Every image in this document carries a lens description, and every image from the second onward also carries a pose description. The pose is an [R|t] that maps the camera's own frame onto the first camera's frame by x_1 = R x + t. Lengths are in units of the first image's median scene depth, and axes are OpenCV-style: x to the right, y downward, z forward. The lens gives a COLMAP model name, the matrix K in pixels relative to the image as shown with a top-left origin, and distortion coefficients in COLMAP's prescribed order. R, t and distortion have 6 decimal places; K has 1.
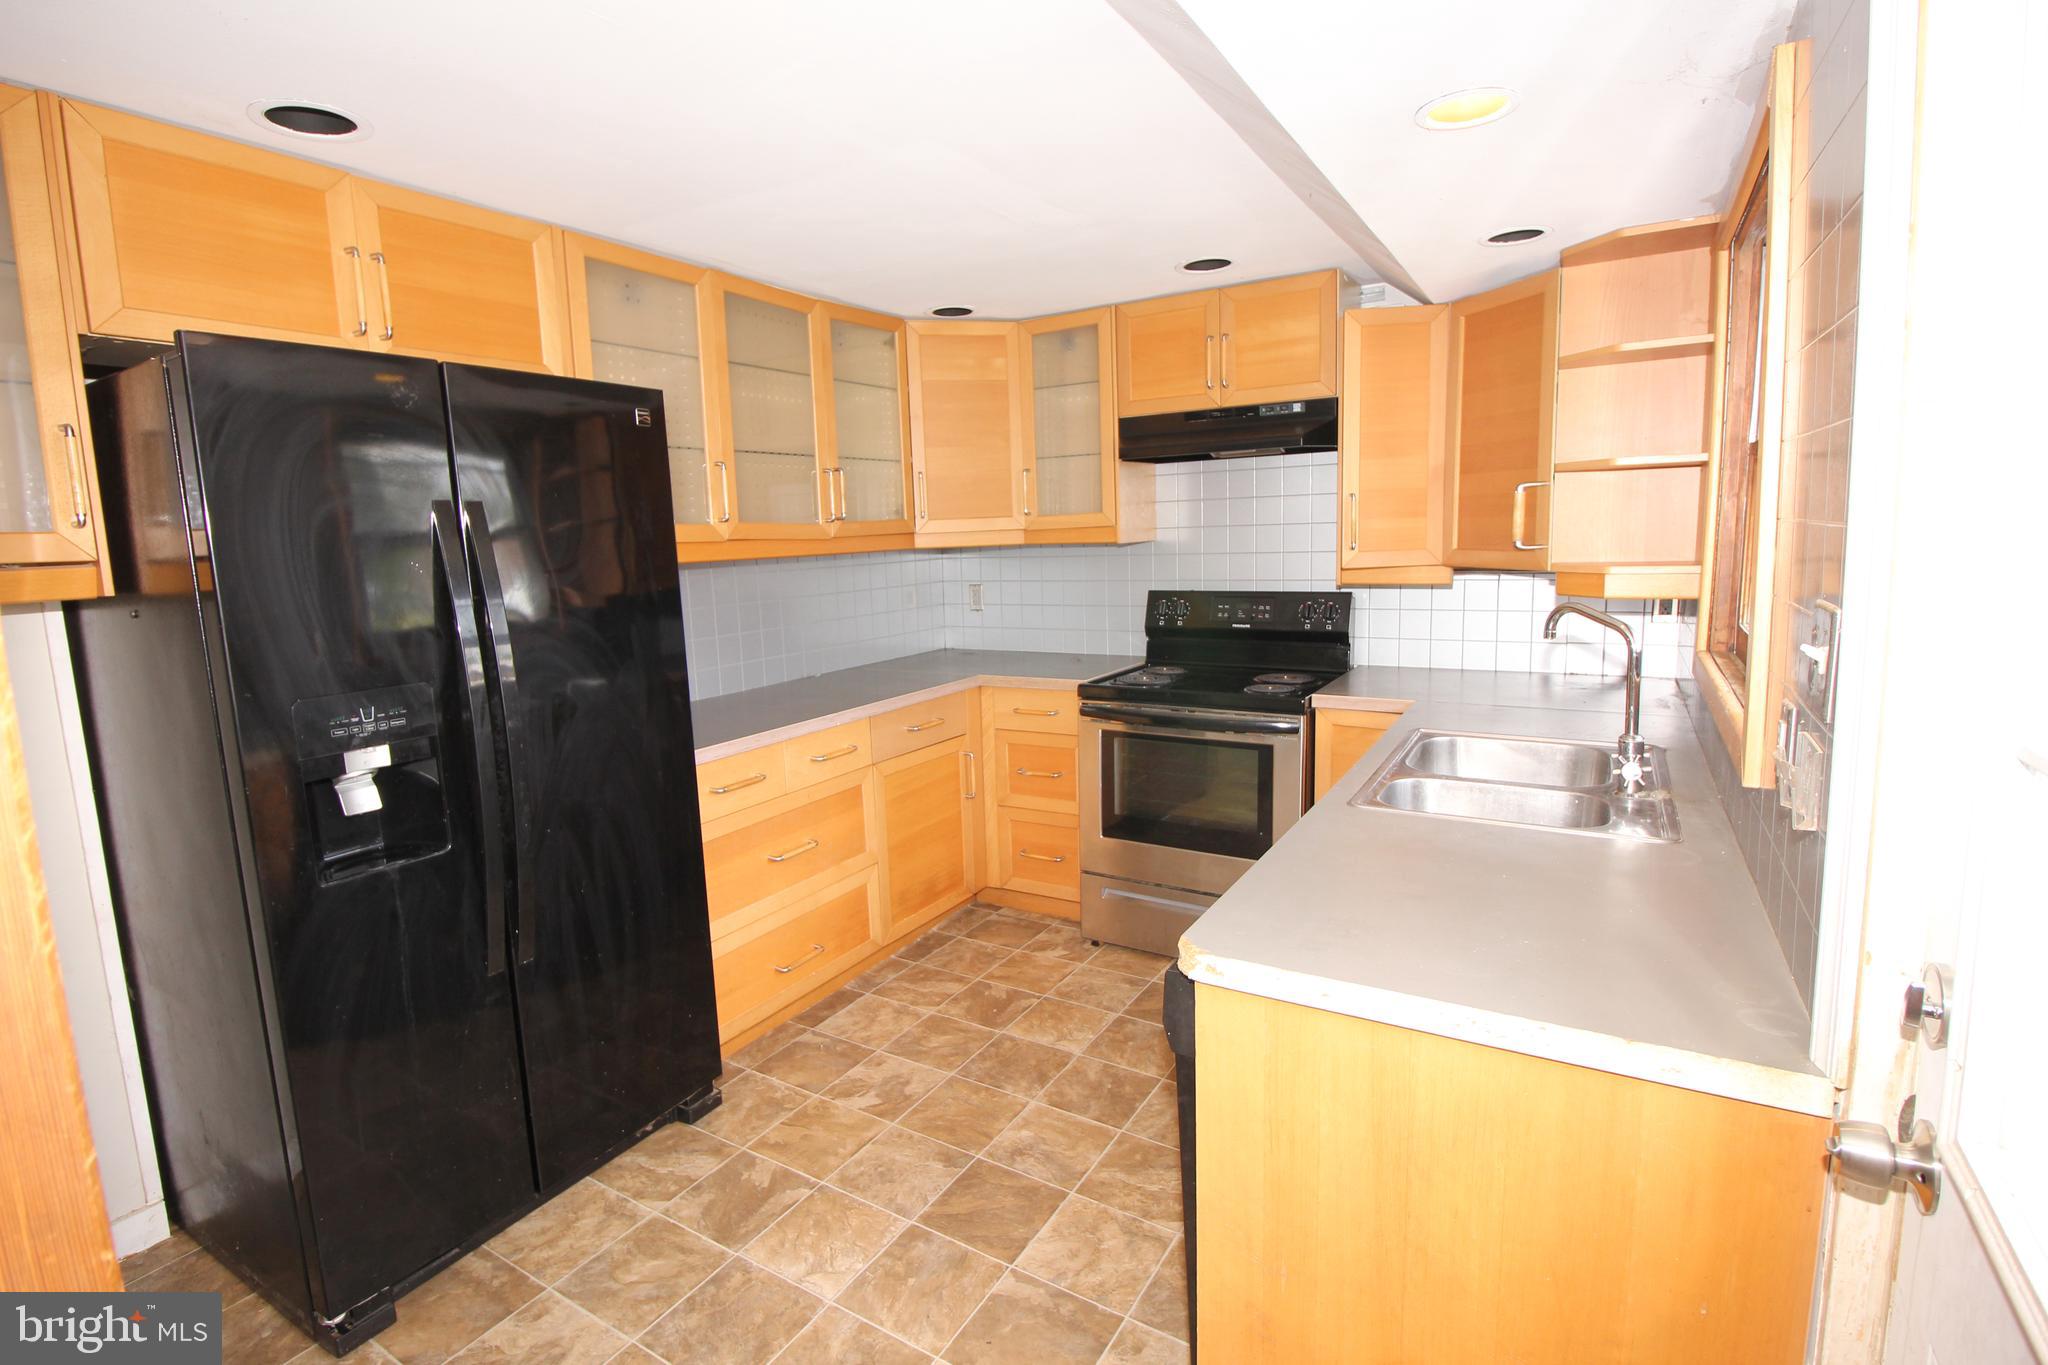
lens RADIAL K [[957.8, 0, 1014.3], [0, 957.8, 666.3], [0, 0, 1]] dist [0.001077, -0.012314]
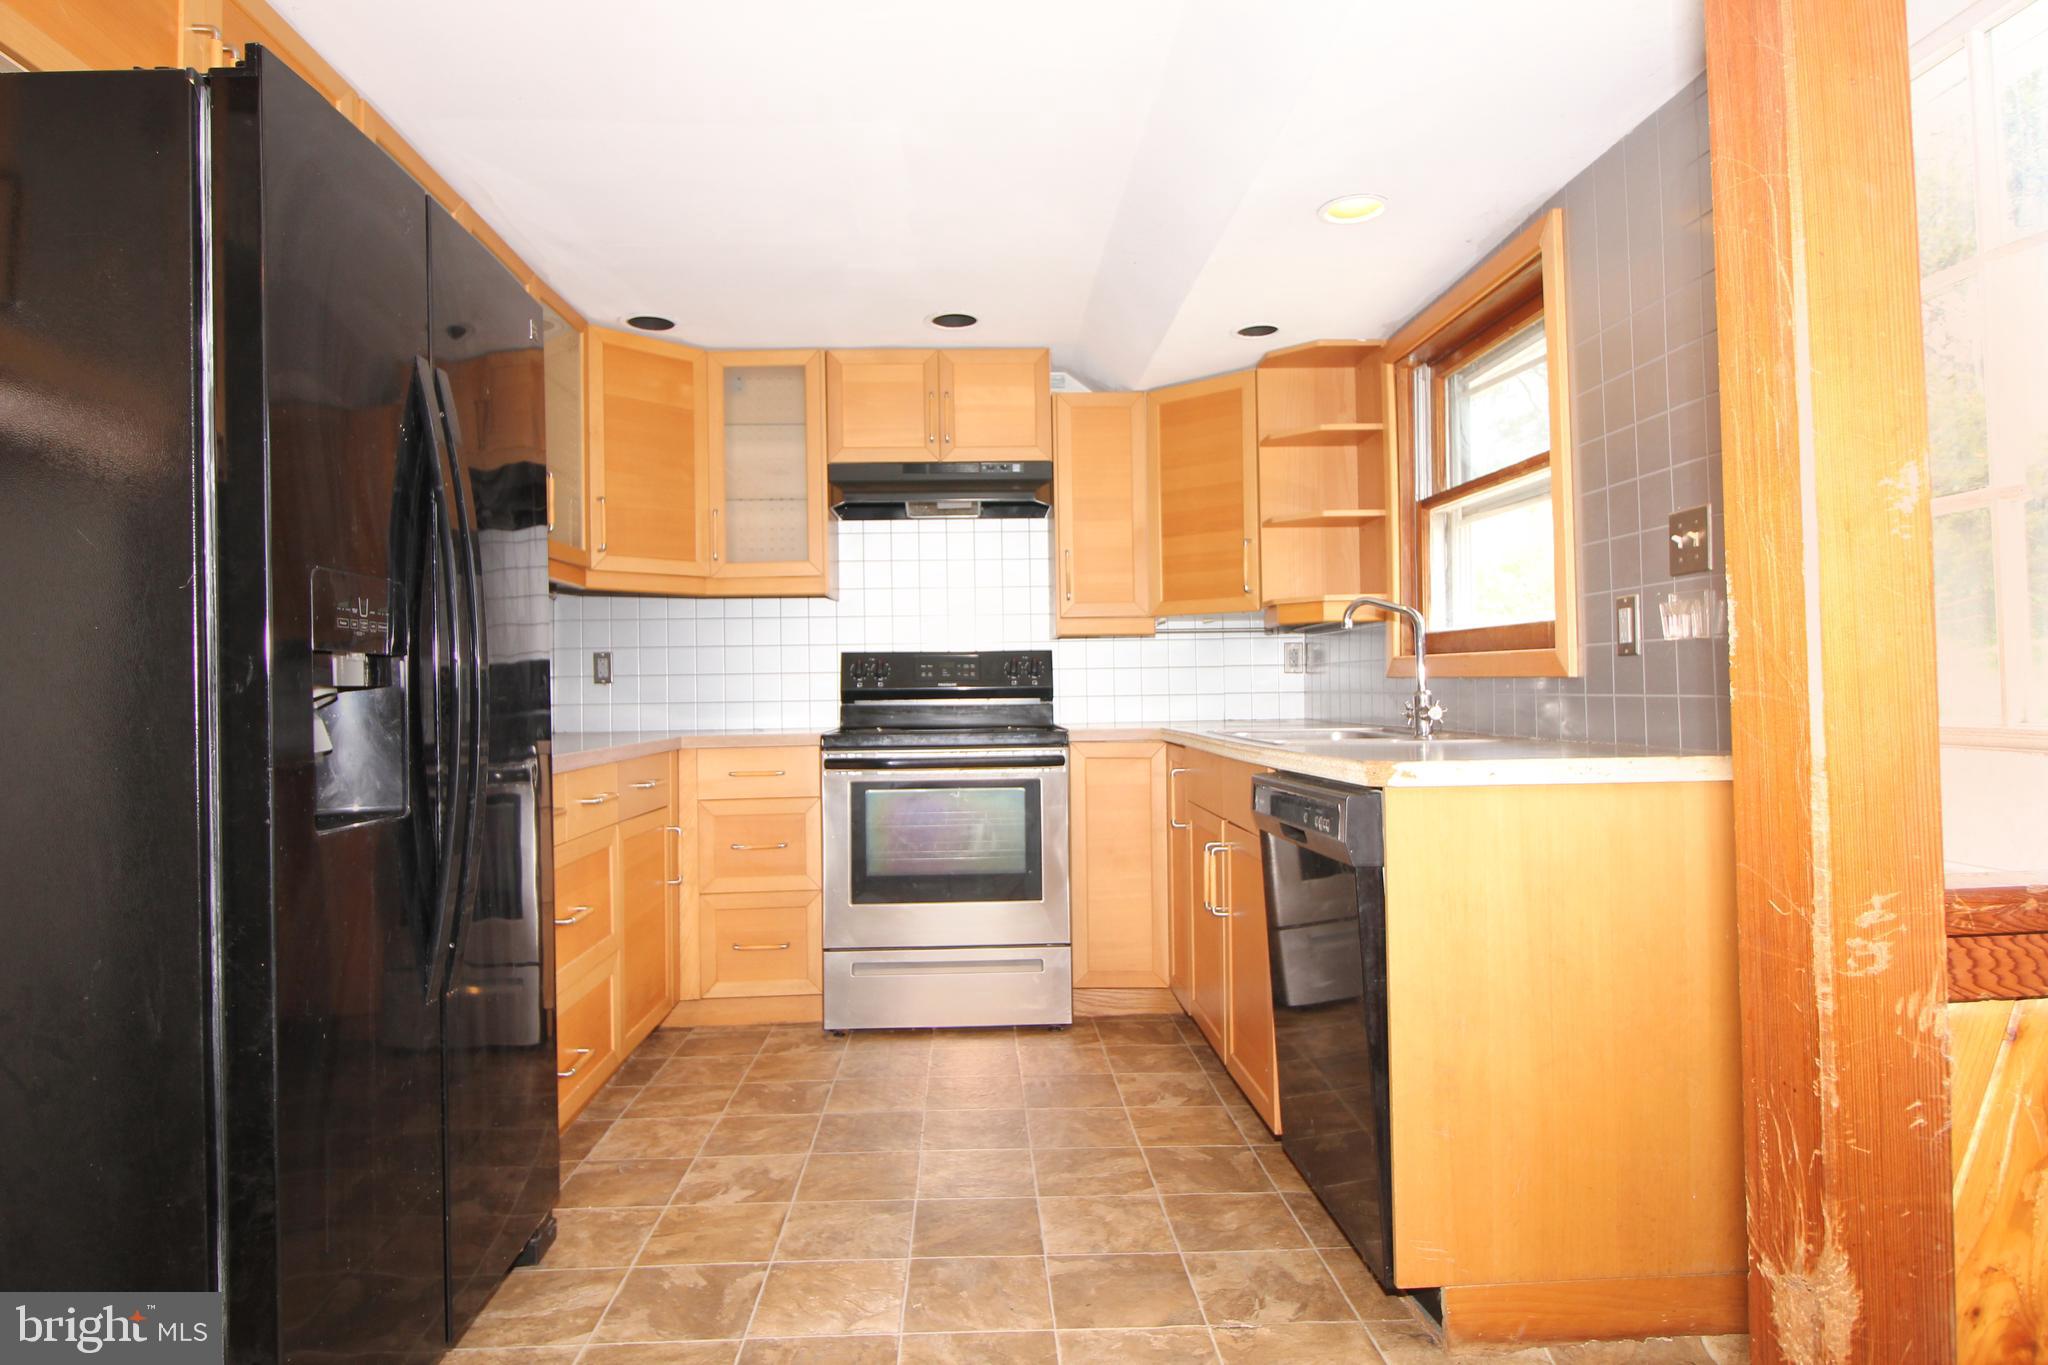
lens RADIAL K [[1140.7, 0, 997.0], [0, 1140.7, 679.4], [0, 0, 1]] dist [-0.000417, -0.000323]
pose [[0.836844, 0.026810, 0.546785, -0.508358], [0.064786, 0.986931, -0.147546, 0.180493], [-0.543595, 0.158897, 0.824170, 0.017374]]
